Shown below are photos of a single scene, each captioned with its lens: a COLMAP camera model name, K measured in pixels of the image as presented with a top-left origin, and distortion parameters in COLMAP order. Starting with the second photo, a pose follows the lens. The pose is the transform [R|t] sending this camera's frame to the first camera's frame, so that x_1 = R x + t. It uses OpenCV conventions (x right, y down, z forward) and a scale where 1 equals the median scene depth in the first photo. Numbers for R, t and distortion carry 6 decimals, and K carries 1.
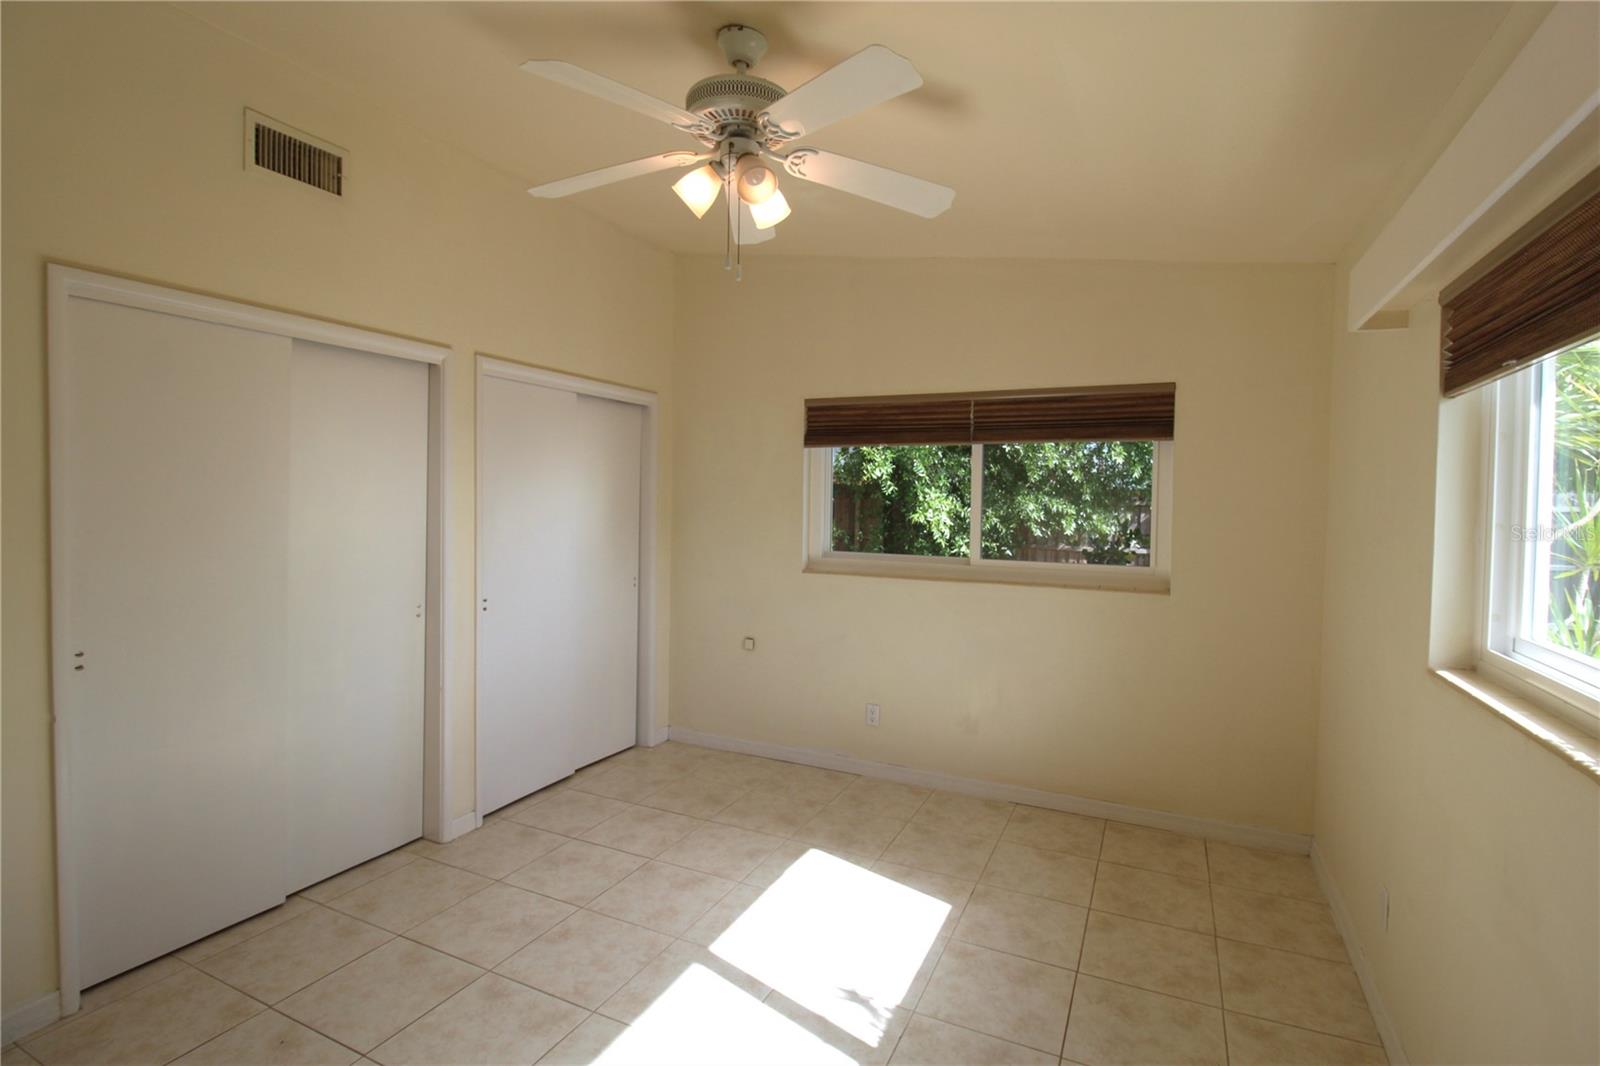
lens RADIAL K [[750.3, 0, 811.7], [0, 750.3, 527.3], [0, 0, 1]] dist [-0.001029, -0.011844]
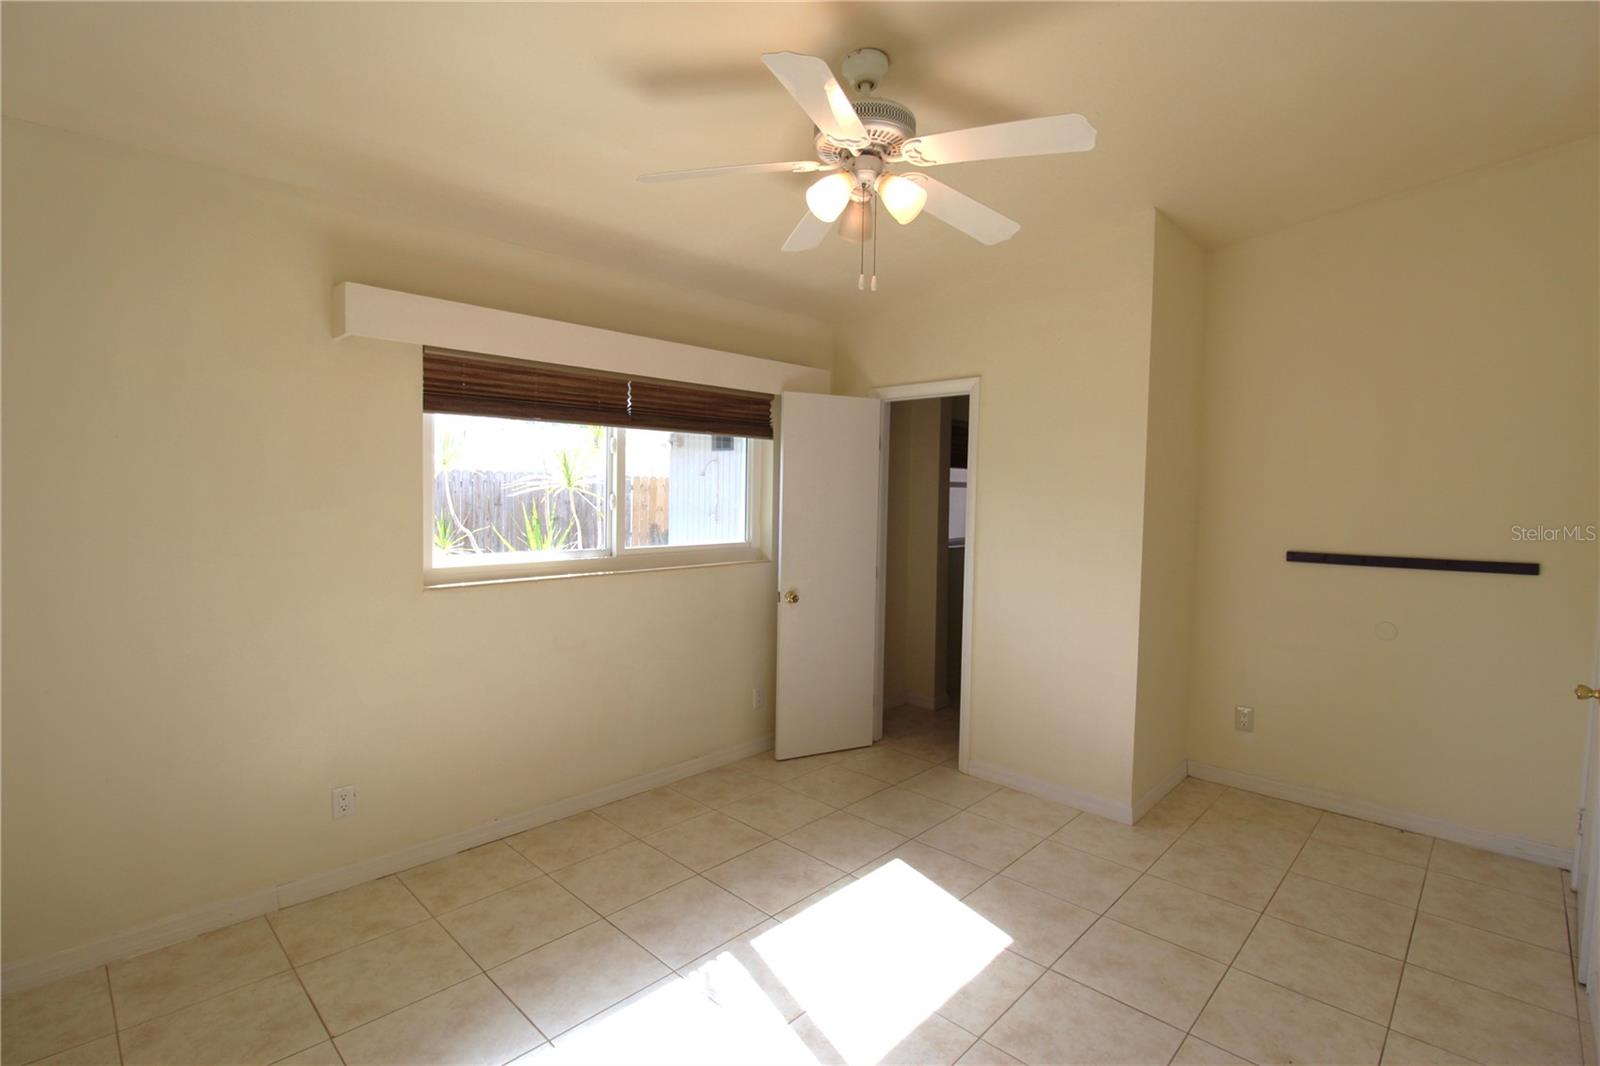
lens RADIAL K [[750.3, 0, 807.6], [0, 750.3, 528.5], [0, 0, 1]] dist [-0.001029, -0.011844]
pose [[-0.944032, -0.049991, 0.326042, -0.241319], [-0.019814, 0.995258, 0.095231, -0.056808], [-0.329257, 0.083441, -0.940546, 1.272064]]
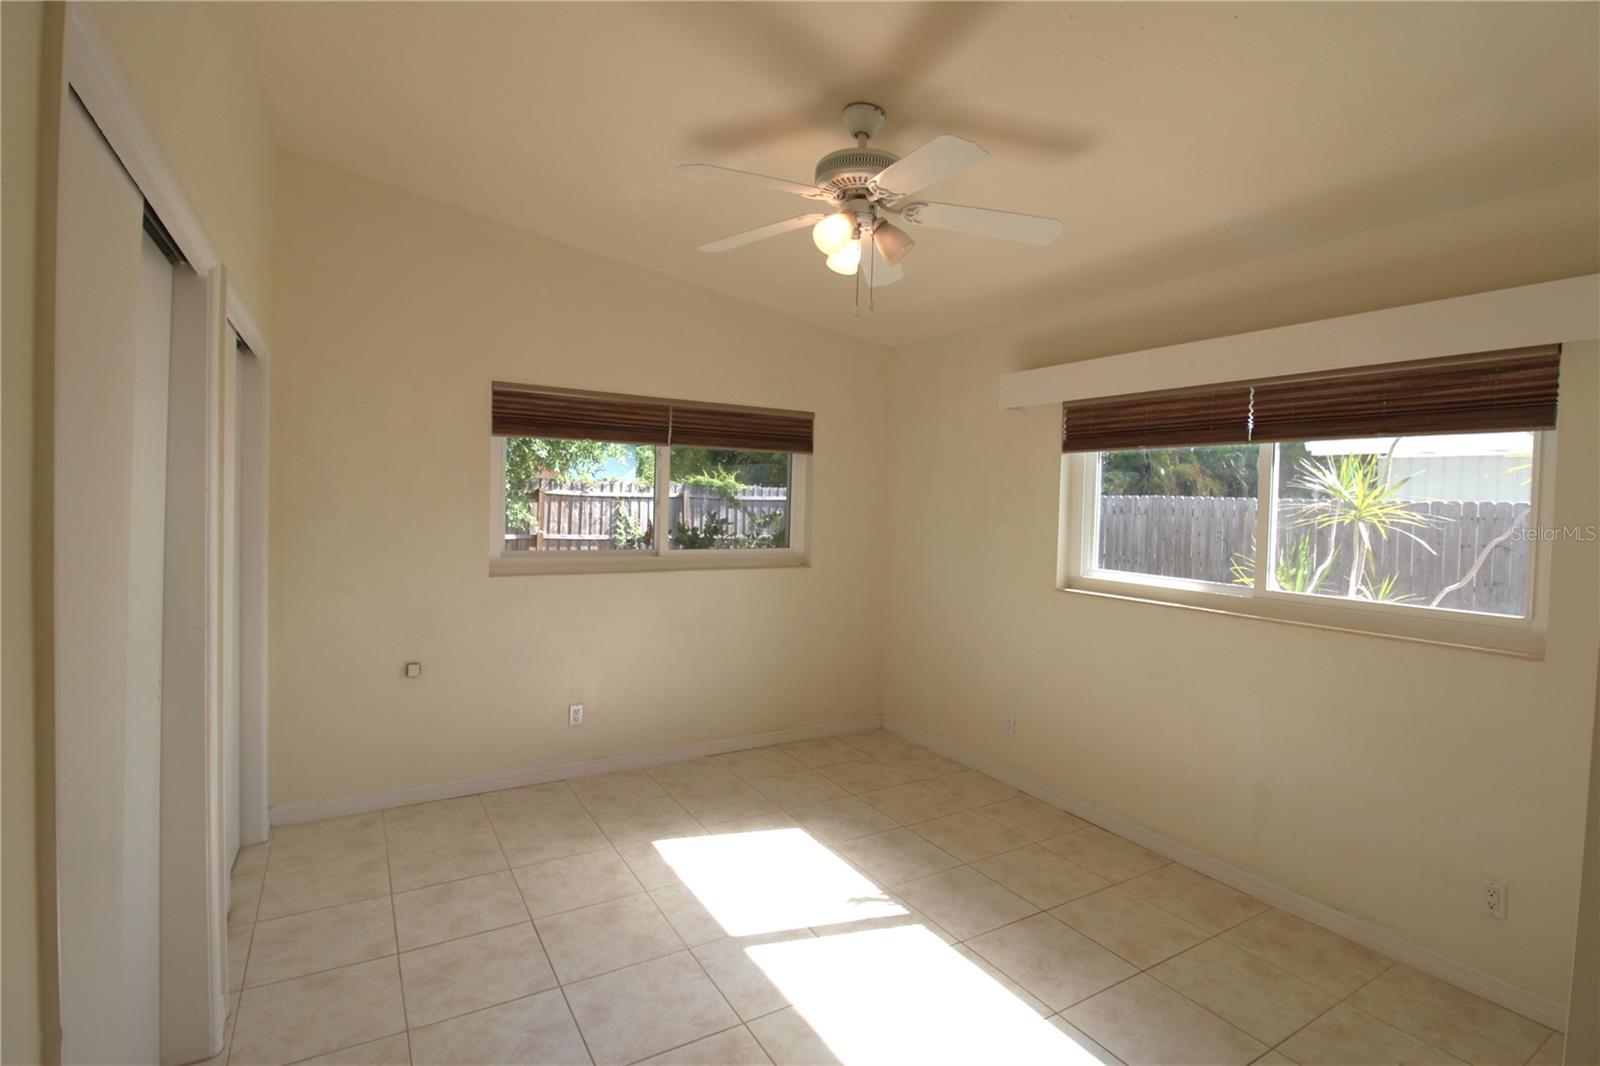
lens RADIAL K [[750.3, 0, 807.6], [0, 750.3, 527.1], [0, 0, 1]] dist [-0.001029, -0.011844]
pose [[0.561723, -0.032291, 0.826695, -0.693423], [0.013284, 0.999461, 0.030014, -0.026134], [-0.827218, -0.005878, 0.561850, 0.249754]]
